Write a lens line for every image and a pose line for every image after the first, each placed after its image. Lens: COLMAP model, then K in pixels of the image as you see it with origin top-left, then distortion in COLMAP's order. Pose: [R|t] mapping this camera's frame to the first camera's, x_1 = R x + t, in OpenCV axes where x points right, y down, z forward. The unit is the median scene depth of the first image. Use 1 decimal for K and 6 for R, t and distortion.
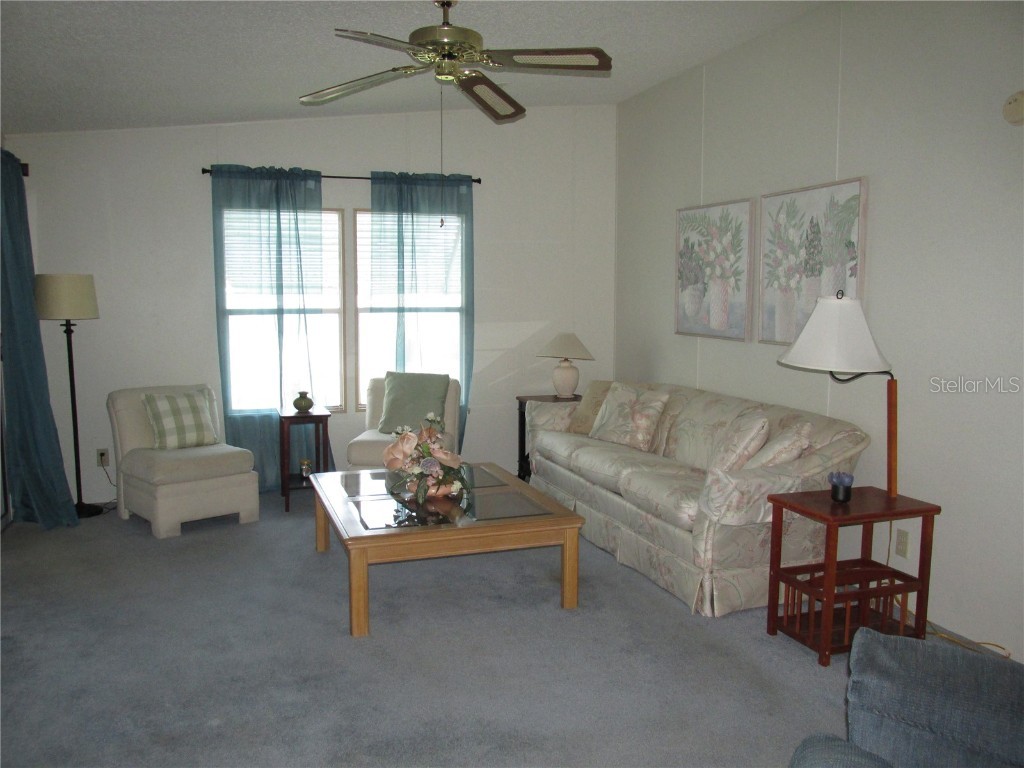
lens RADIAL K [[856.7, 0, 505.8], [0, 856.7, 384.4], [0, 0, 1]] dist [-0.017904, -0.002476]
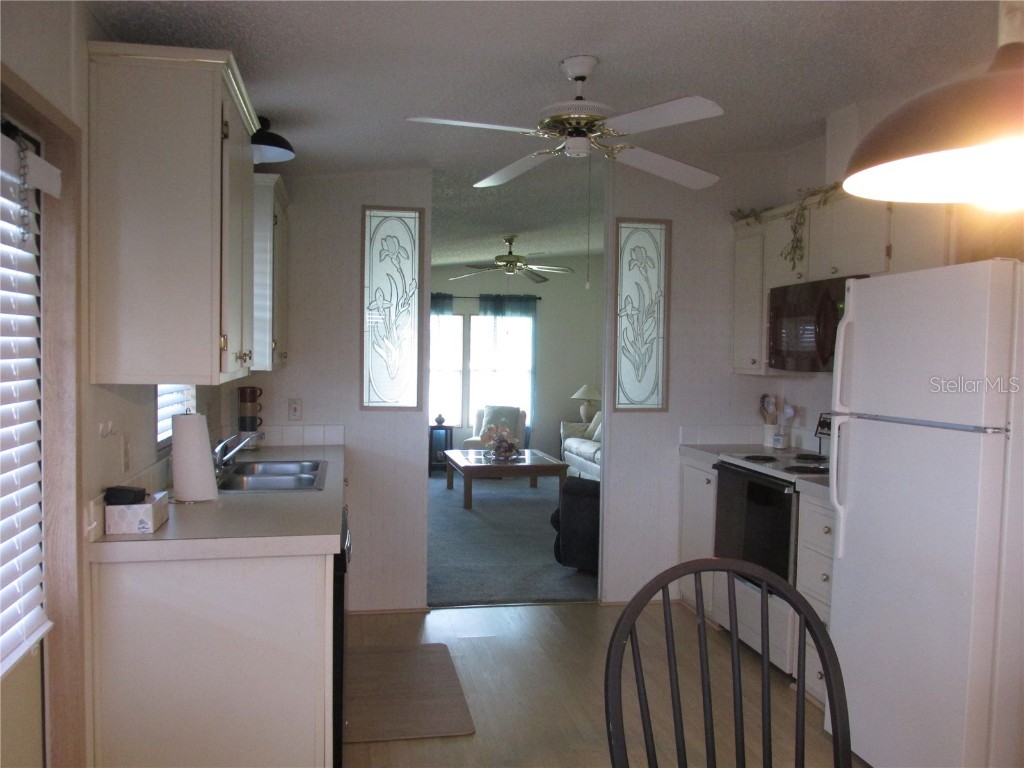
lens RADIAL K [[856.7, 0, 513.0], [0, 856.7, 392.0], [0, 0, 1]] dist [-0.017904, -0.002476]
pose [[0.993060, 0.018299, -0.116179, 0.133760], [-0.025538, 0.997803, -0.061132, 0.071002], [0.114805, 0.063675, 0.991345, -0.820373]]
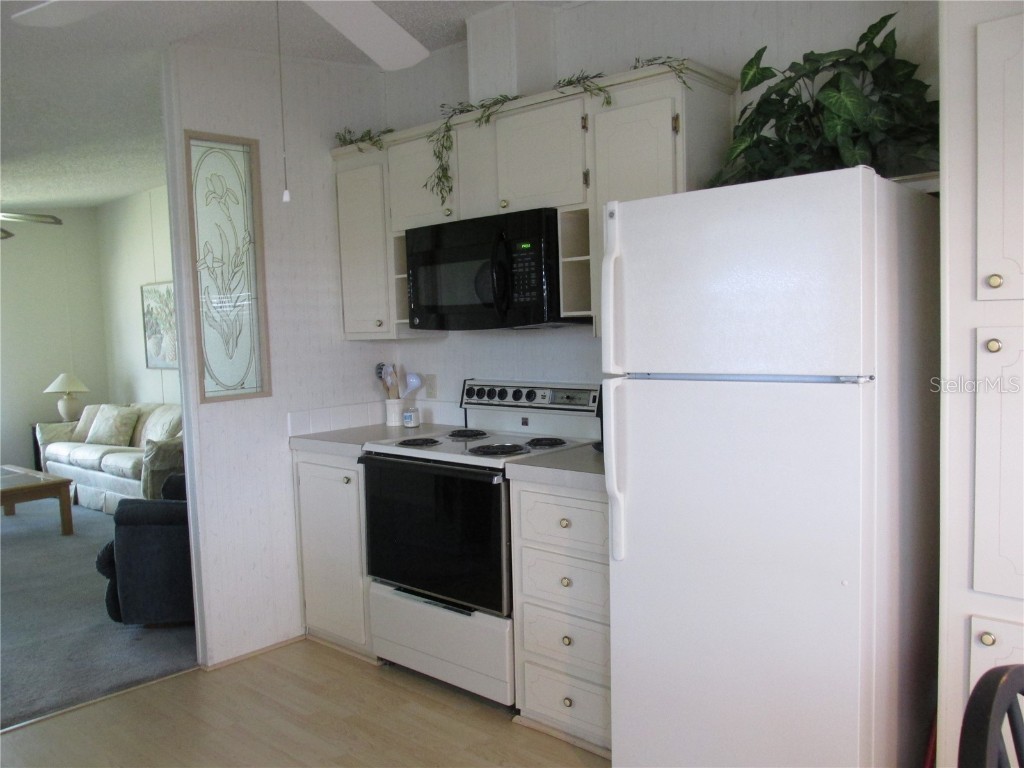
lens RADIAL K [[856.7, 0, 511.6], [0, 856.7, 386.4], [0, 0, 1]] dist [-0.017904, -0.002476]
pose [[0.869343, -0.073200, 0.488758, 0.024895], [0.092625, 0.995578, -0.015646, 0.053236], [-0.485452, 0.058873, 0.872279, -0.596279]]
